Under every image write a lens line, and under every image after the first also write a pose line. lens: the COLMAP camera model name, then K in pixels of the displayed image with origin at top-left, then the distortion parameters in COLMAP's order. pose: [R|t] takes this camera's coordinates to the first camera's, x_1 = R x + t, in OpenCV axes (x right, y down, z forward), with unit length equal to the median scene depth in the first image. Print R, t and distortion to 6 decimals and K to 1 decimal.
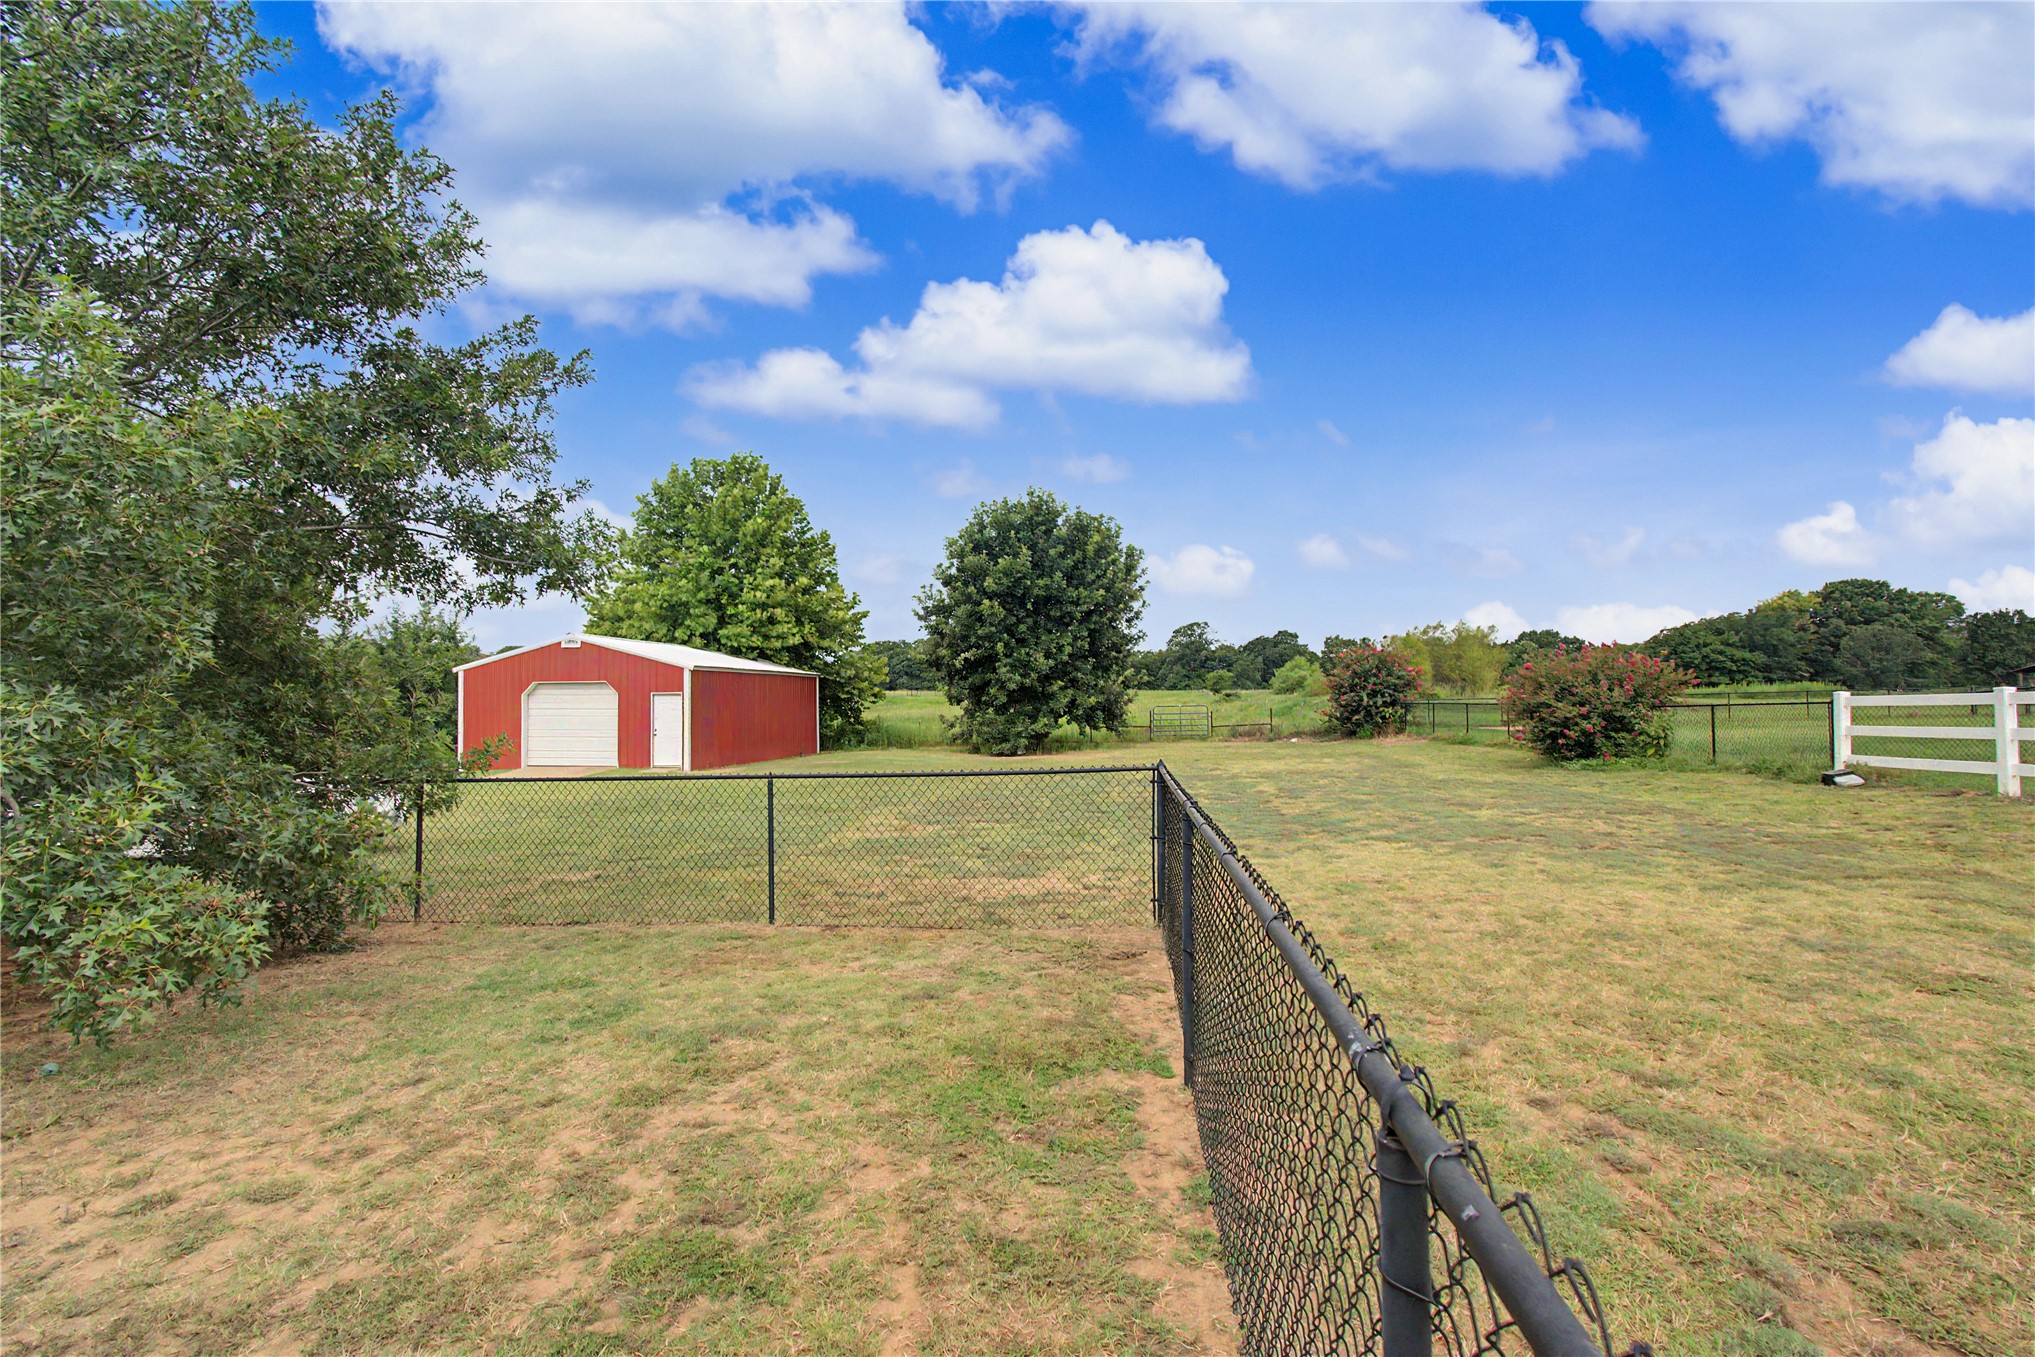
lens RADIAL K [[905.0, 0, 1027.9], [0, 905.0, 679.0], [0, 0, 1]] dist [0.000795, 0.001400]
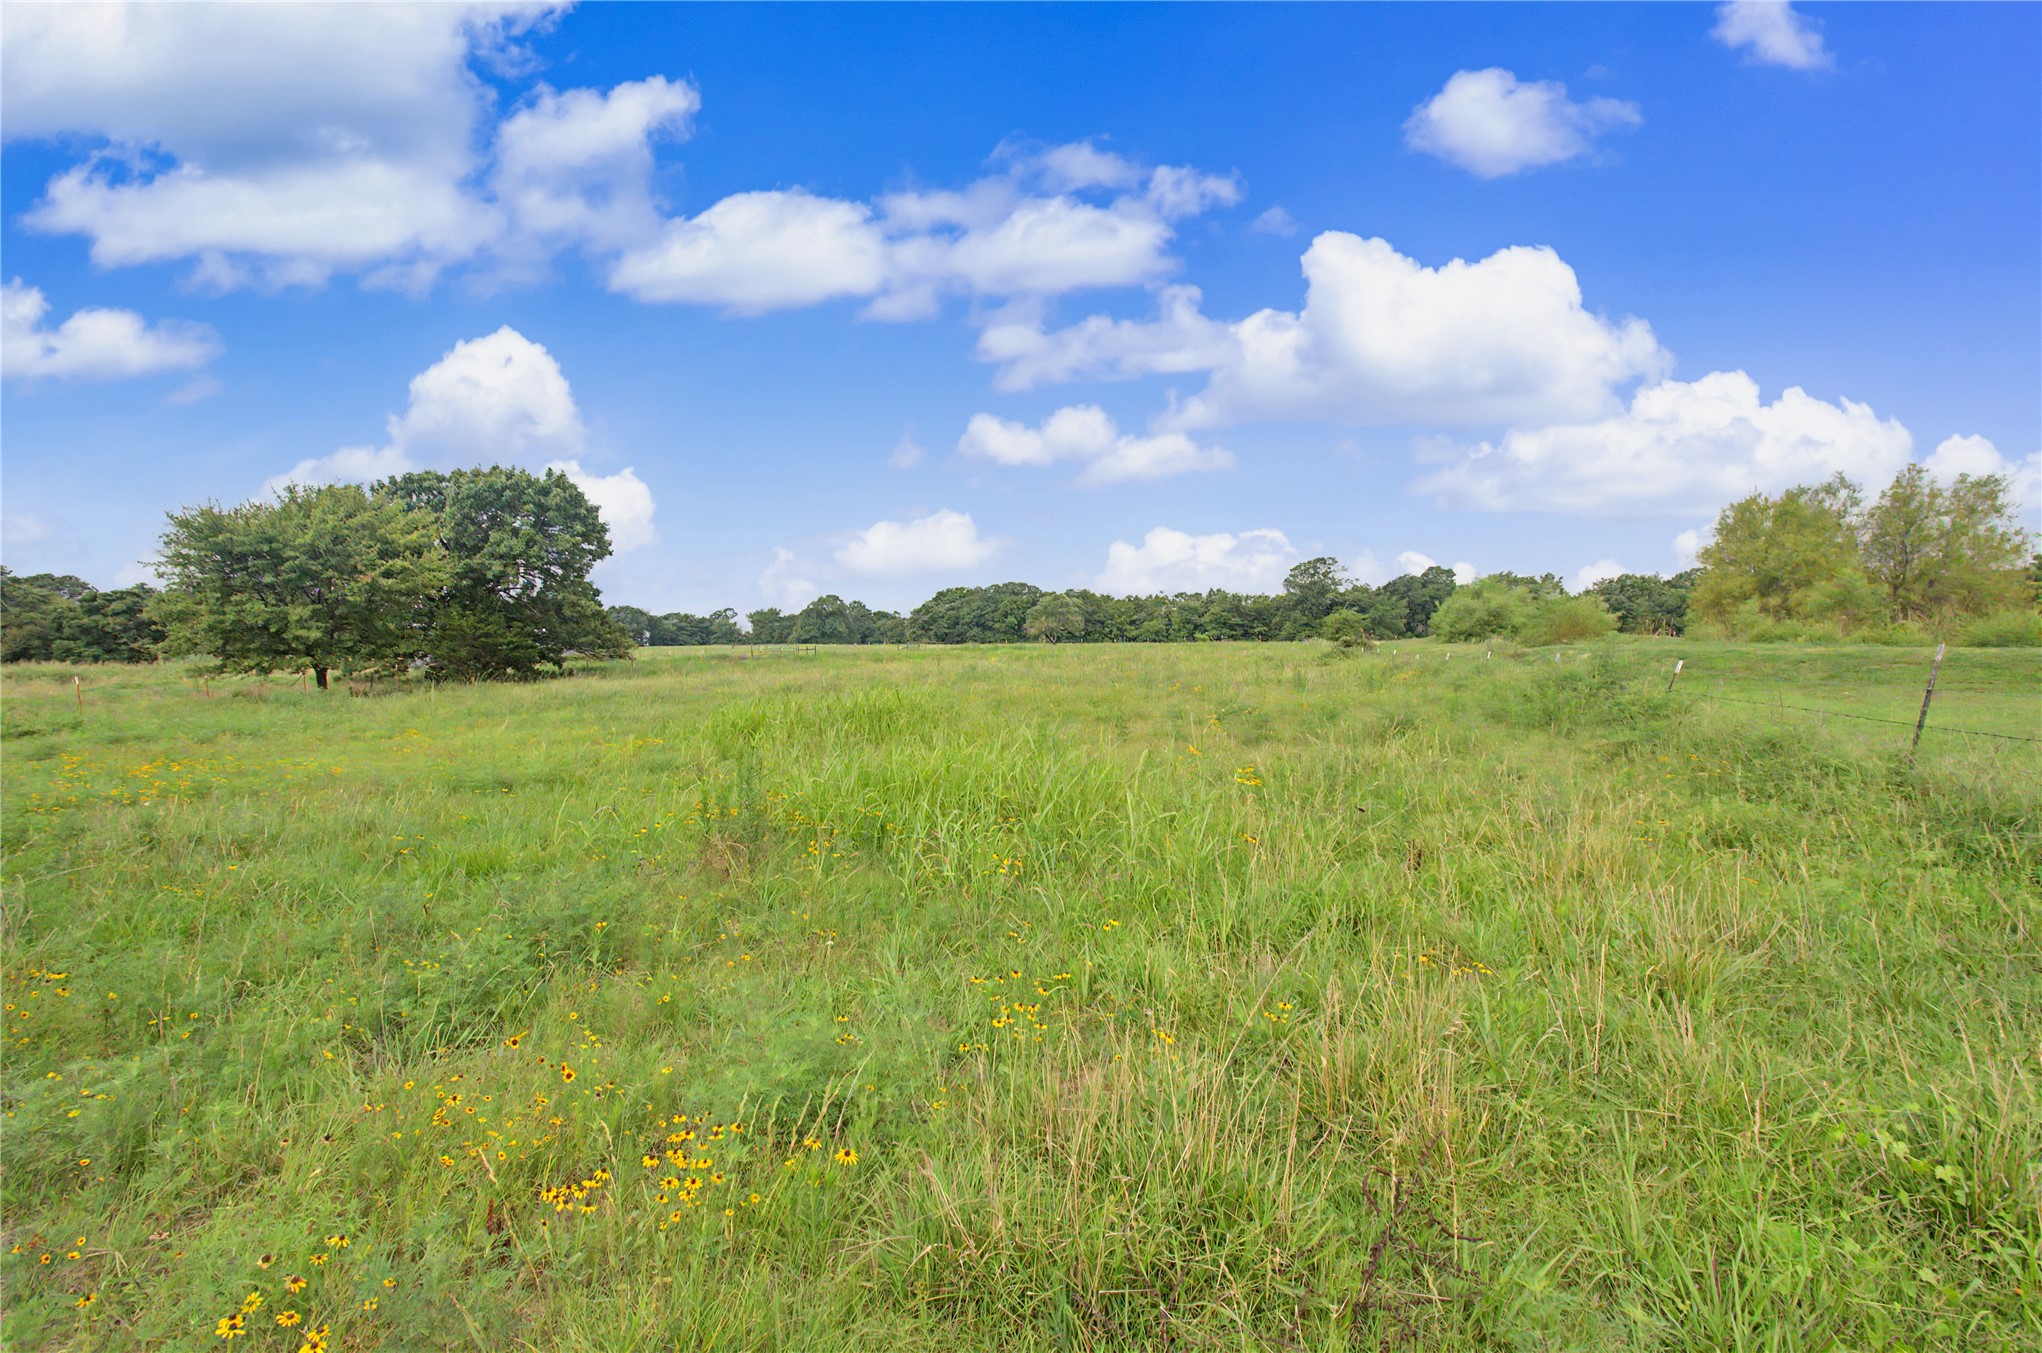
lens RADIAL K [[908.1, 0, 1017.9], [0, 908.1, 673.4], [0, 0, 1]] dist [0.000795, 0.001400]
pose [[0.989213, 0.001234, -0.146476, 0.045084], [0.005107, 0.999066, 0.042907, 0.004651], [0.146392, -0.043193, 0.988283, 0.188305]]
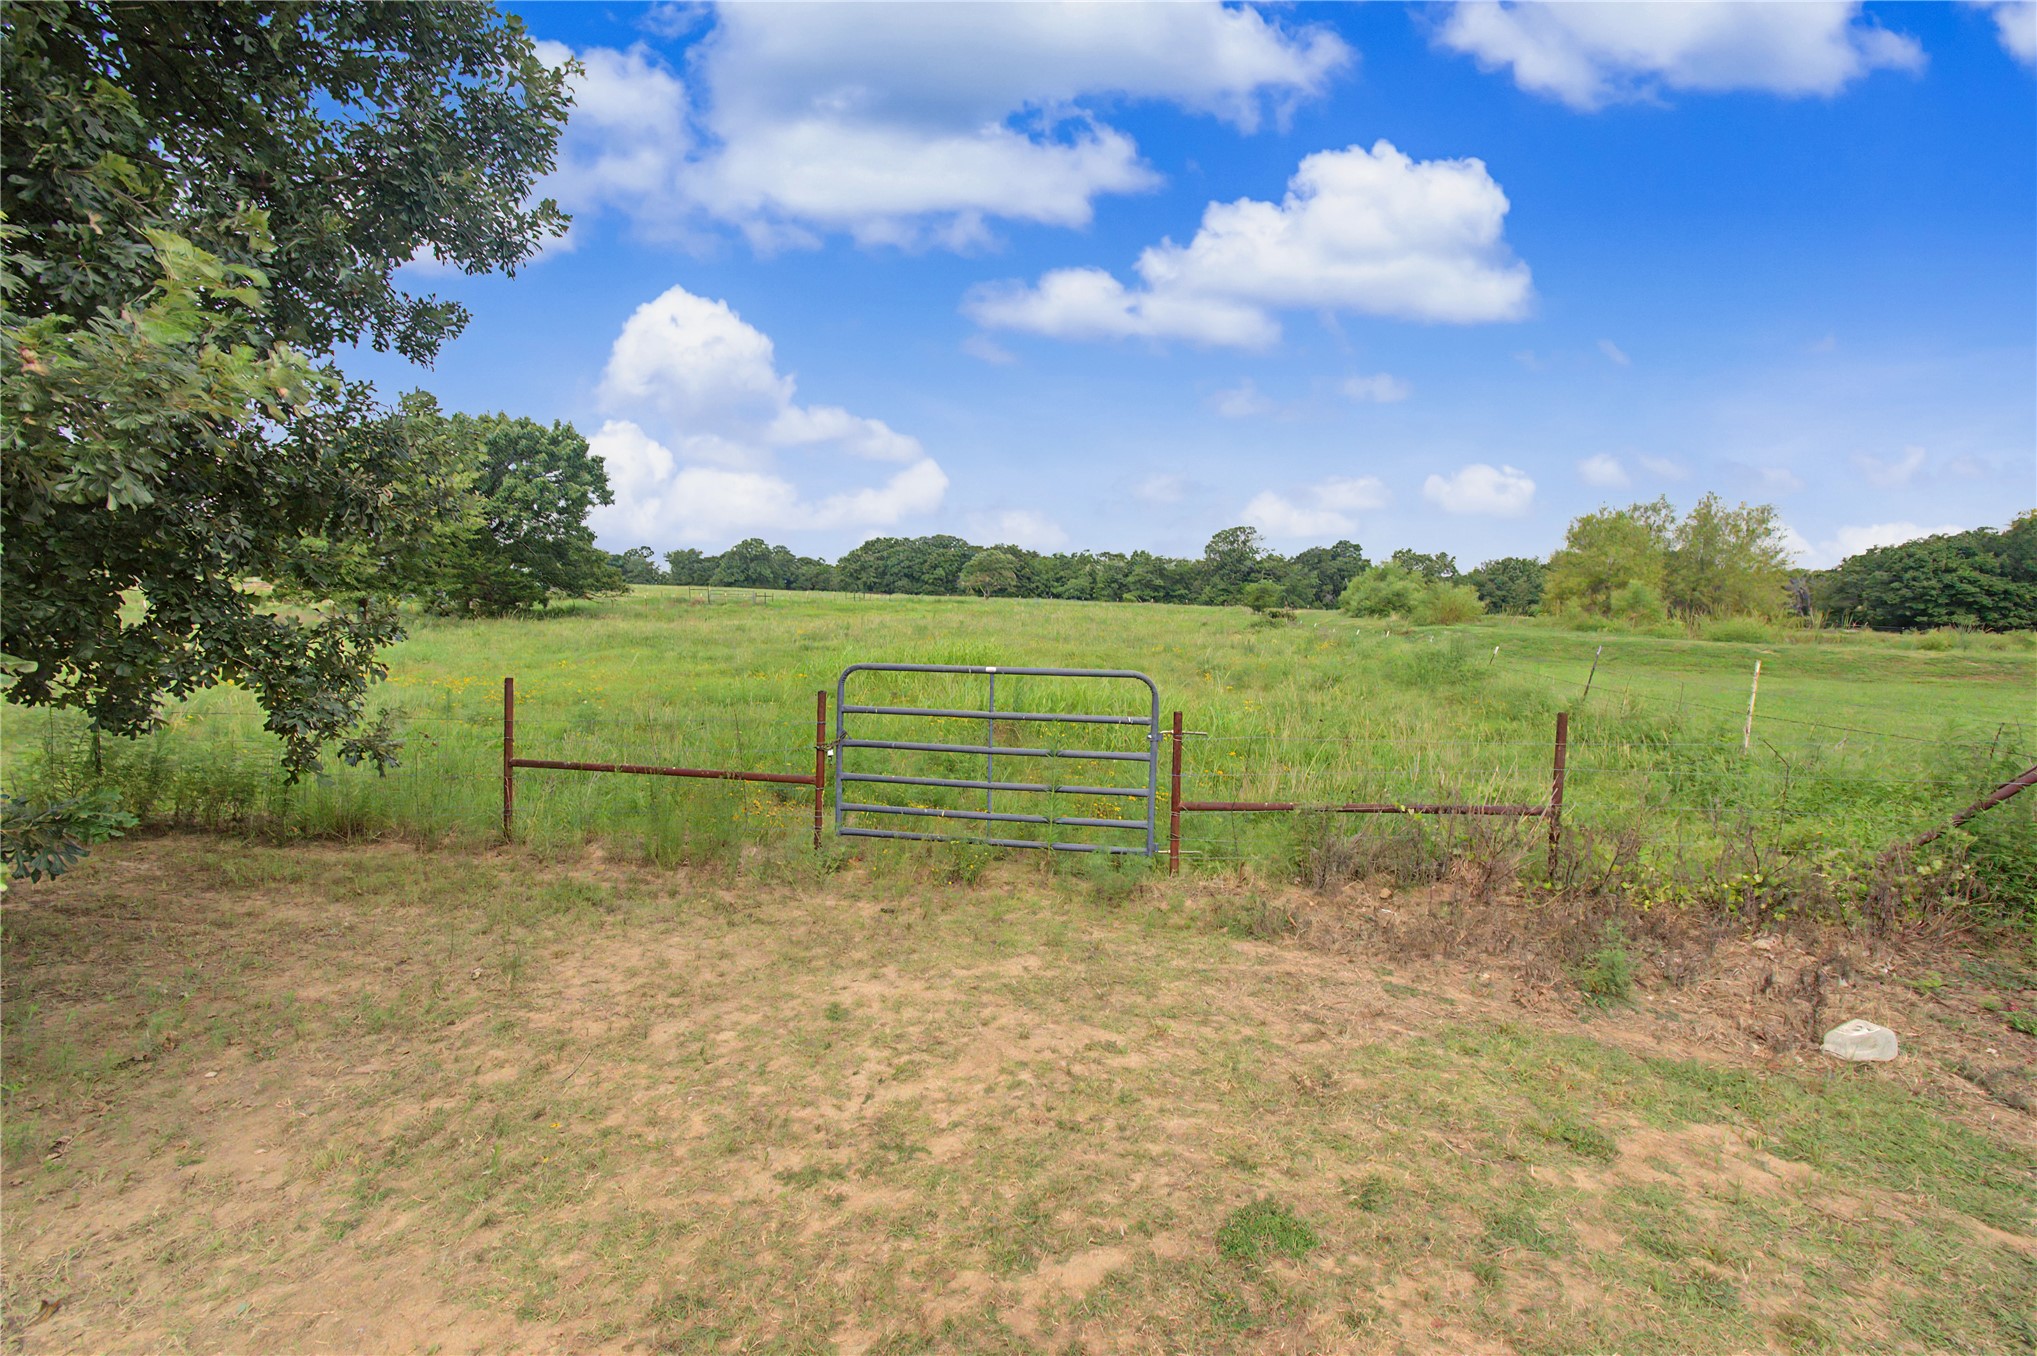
lens RADIAL K [[905.9, 0, 1031.6], [0, 905.9, 688.5], [0, 0, 1]] dist [0.000795, 0.001400]
pose [[0.998375, 0.042113, -0.038402, 0.035085], [-0.037694, 0.993293, 0.109311, 0.002799], [0.042748, -0.107686, 0.993266, 0.160233]]
